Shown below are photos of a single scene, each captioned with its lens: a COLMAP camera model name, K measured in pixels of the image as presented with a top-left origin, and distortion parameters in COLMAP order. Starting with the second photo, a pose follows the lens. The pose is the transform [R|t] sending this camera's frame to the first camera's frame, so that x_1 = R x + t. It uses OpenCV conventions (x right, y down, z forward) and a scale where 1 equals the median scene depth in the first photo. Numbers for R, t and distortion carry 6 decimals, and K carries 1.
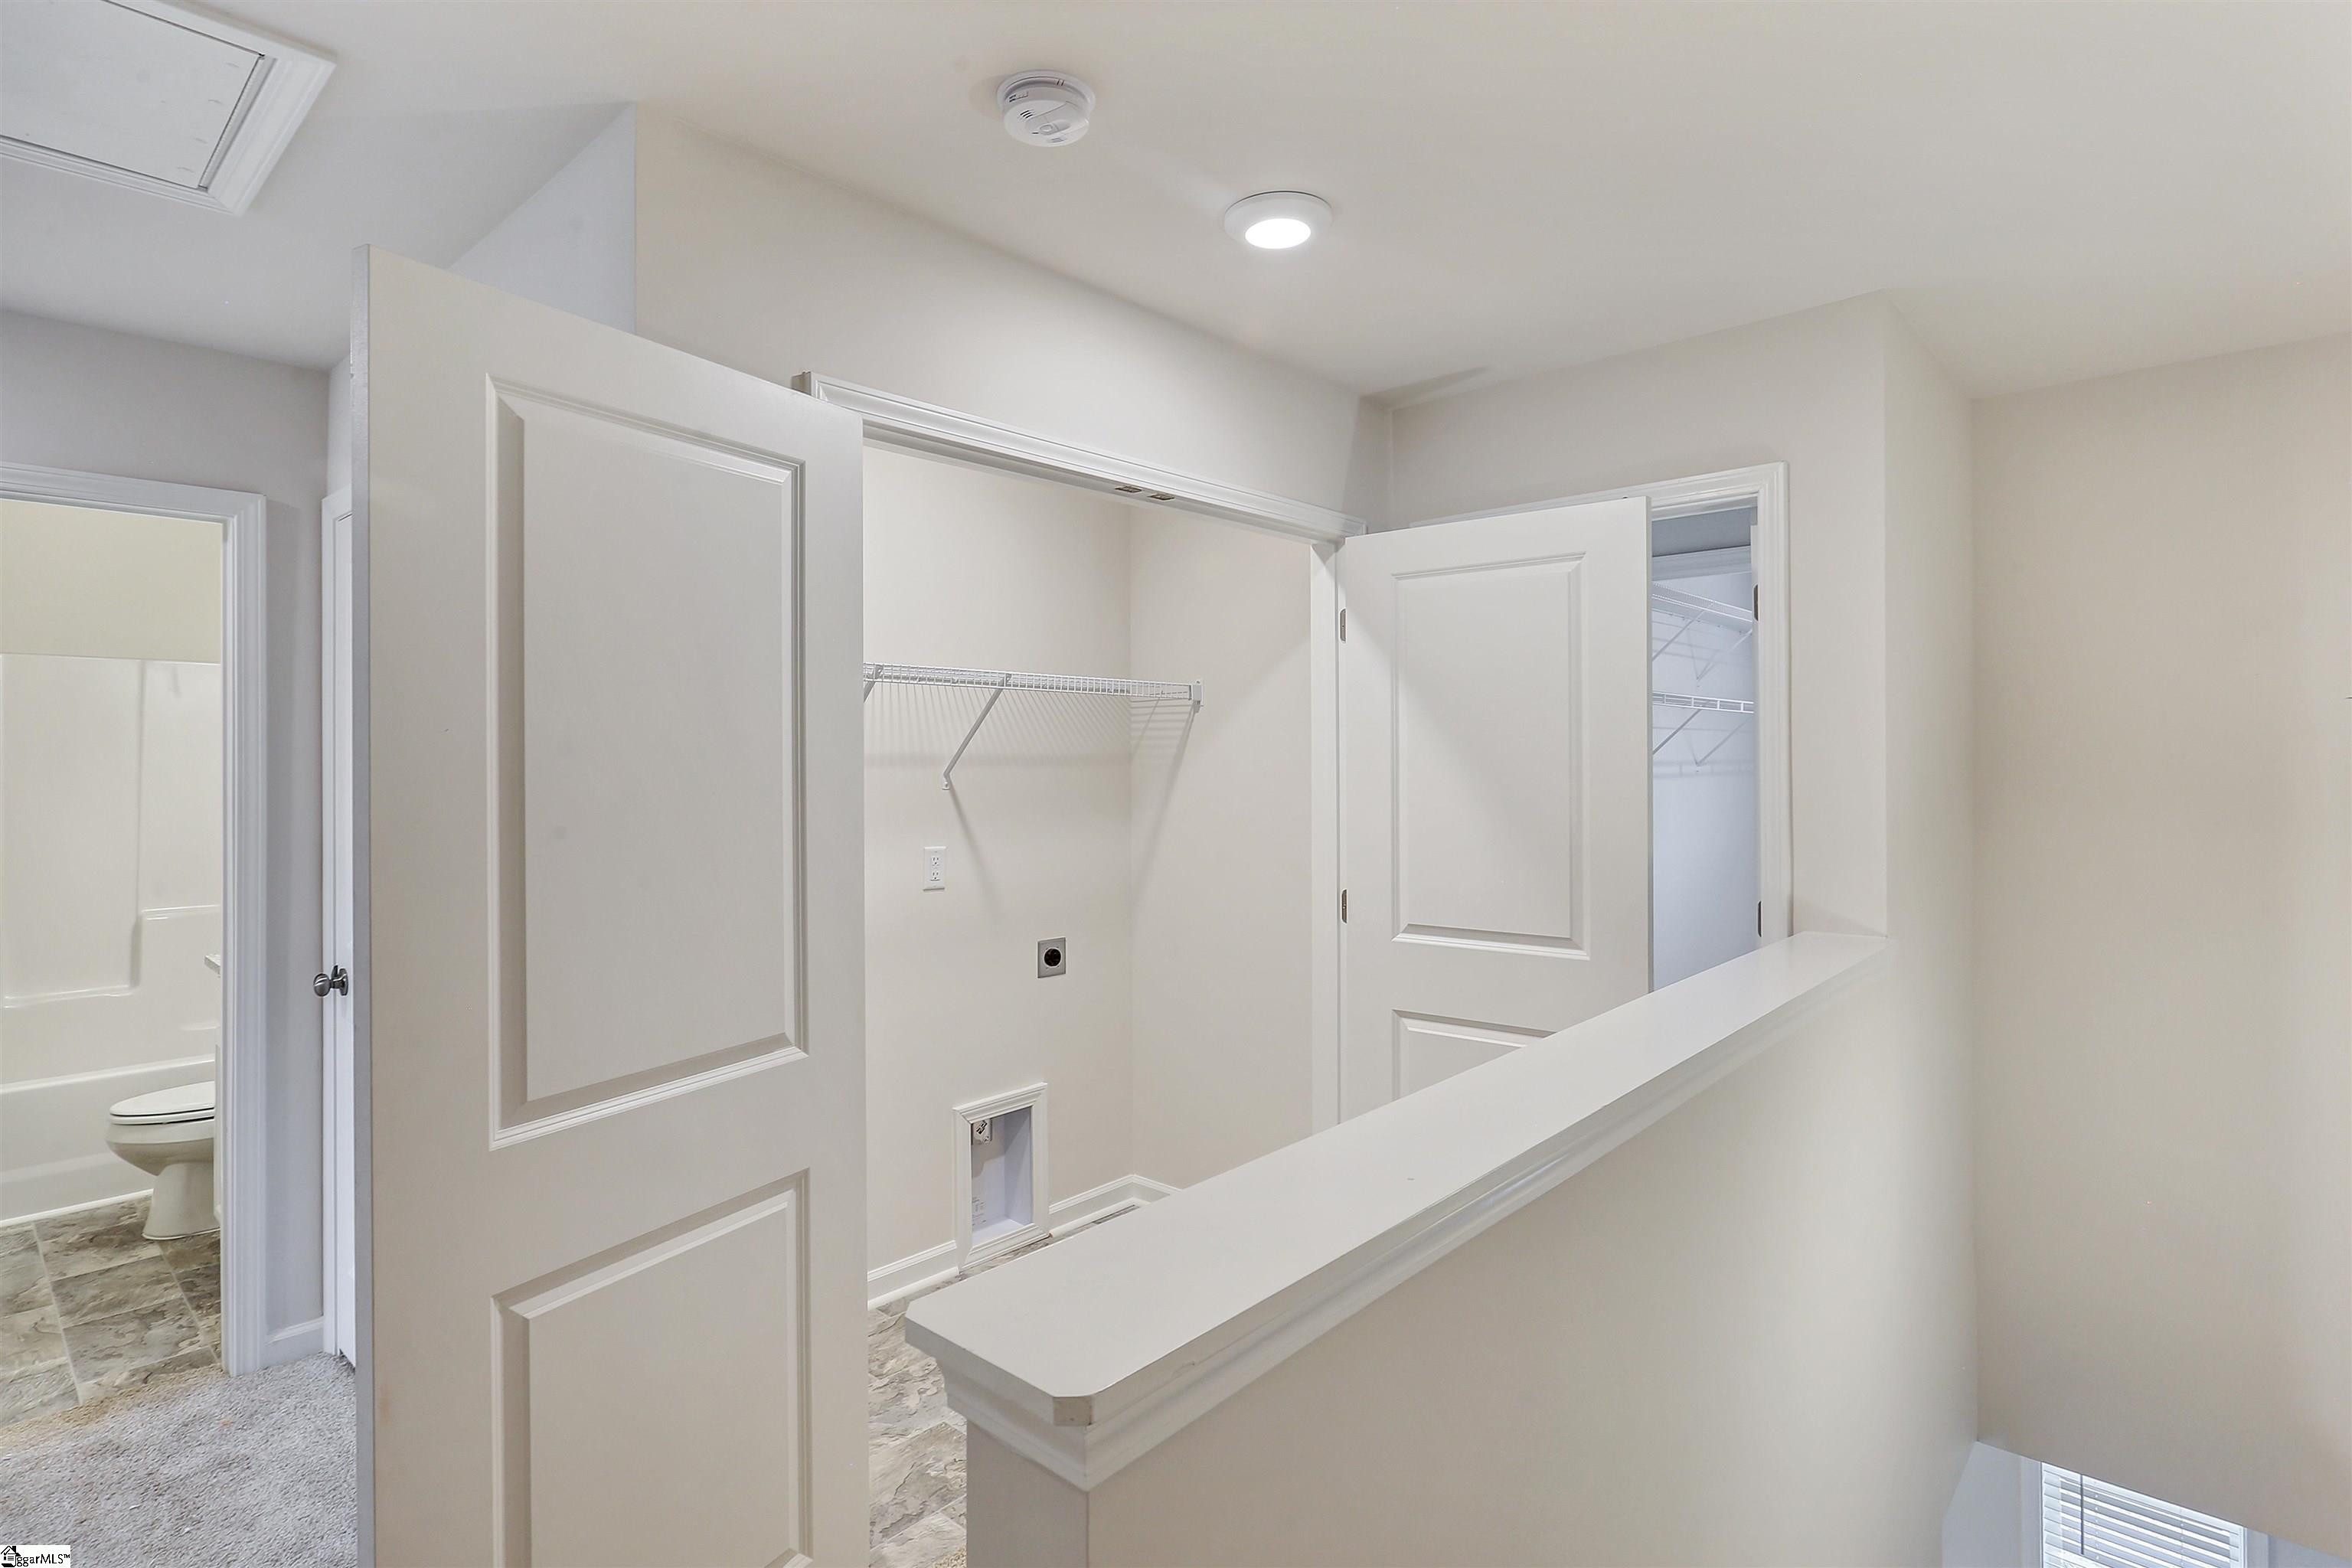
lens RADIAL K [[1167.5, 0, 1168.1], [0, 1167.5, 759.7], [0, 0, 1]] dist [-0.023612, 0.001323]
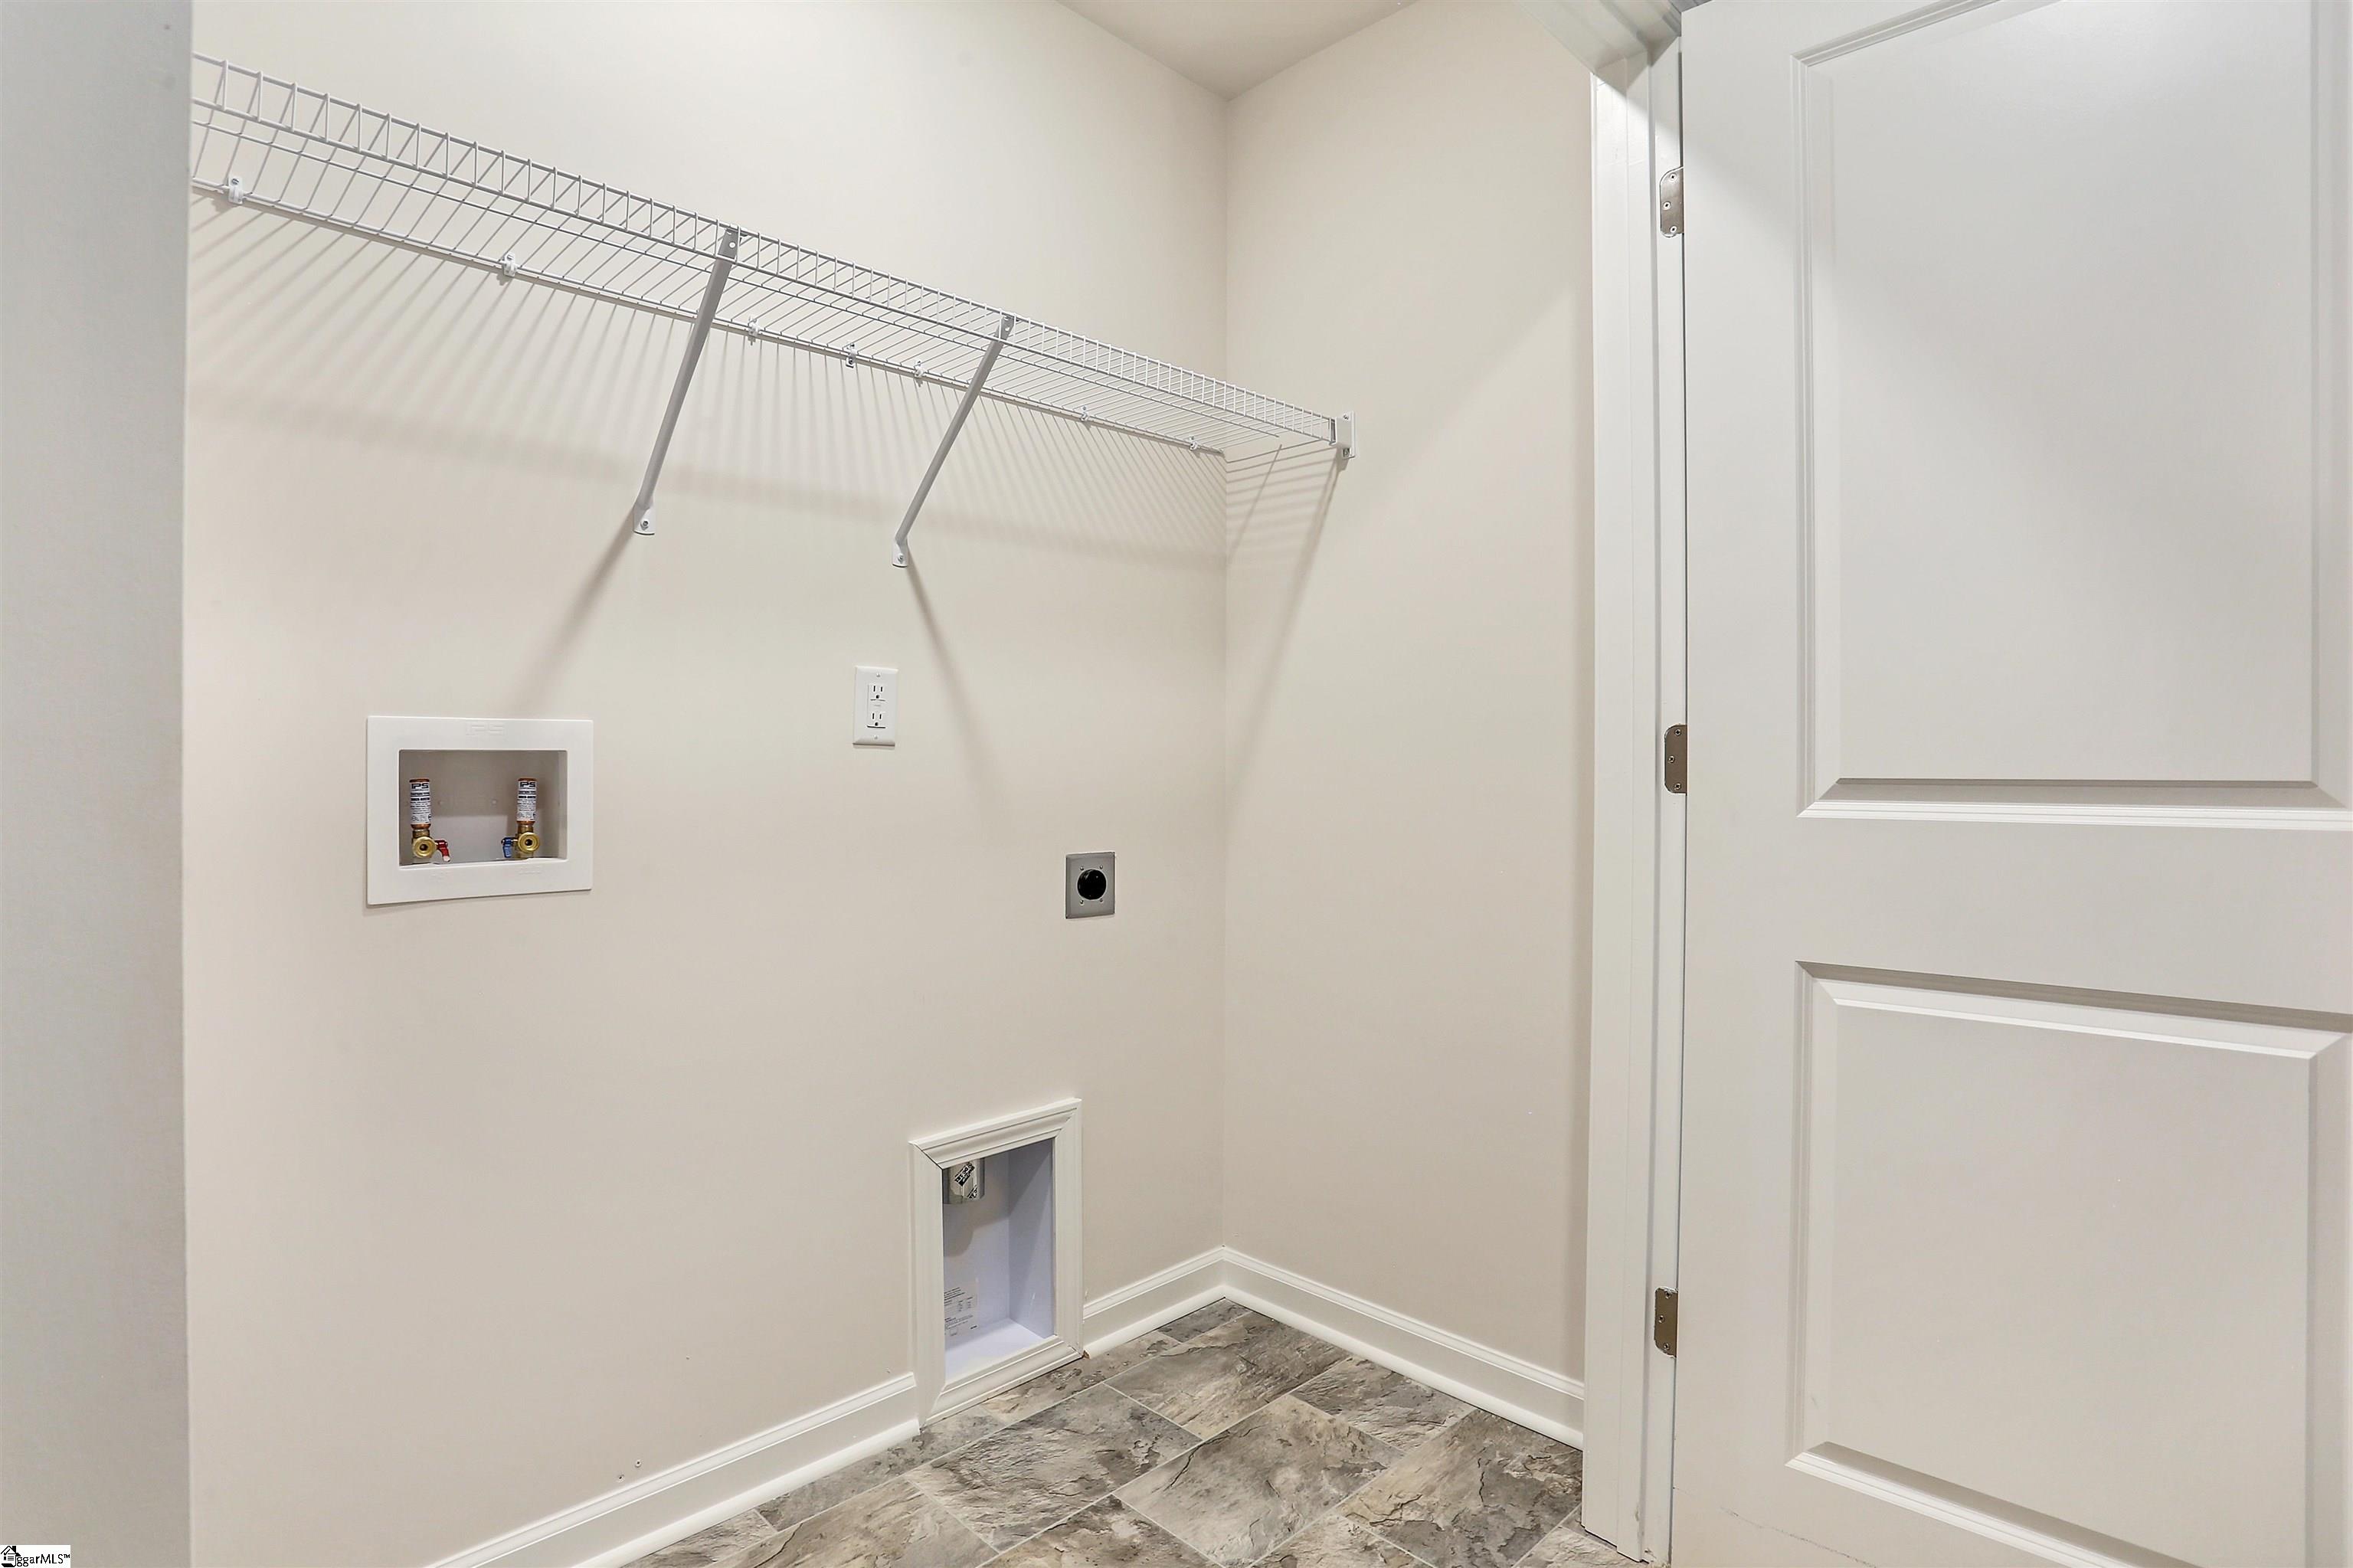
lens RADIAL K [[1168.0, 0, 1177.6], [0, 1168.0, 795.1], [0, 0, 1]] dist [-0.023612, 0.001323]
pose [[0.998968, 0.009516, -0.044416, -0.032016], [-0.008538, 0.999718, 0.022165, 0.116186], [0.044614, -0.021763, 0.998767, 0.436571]]
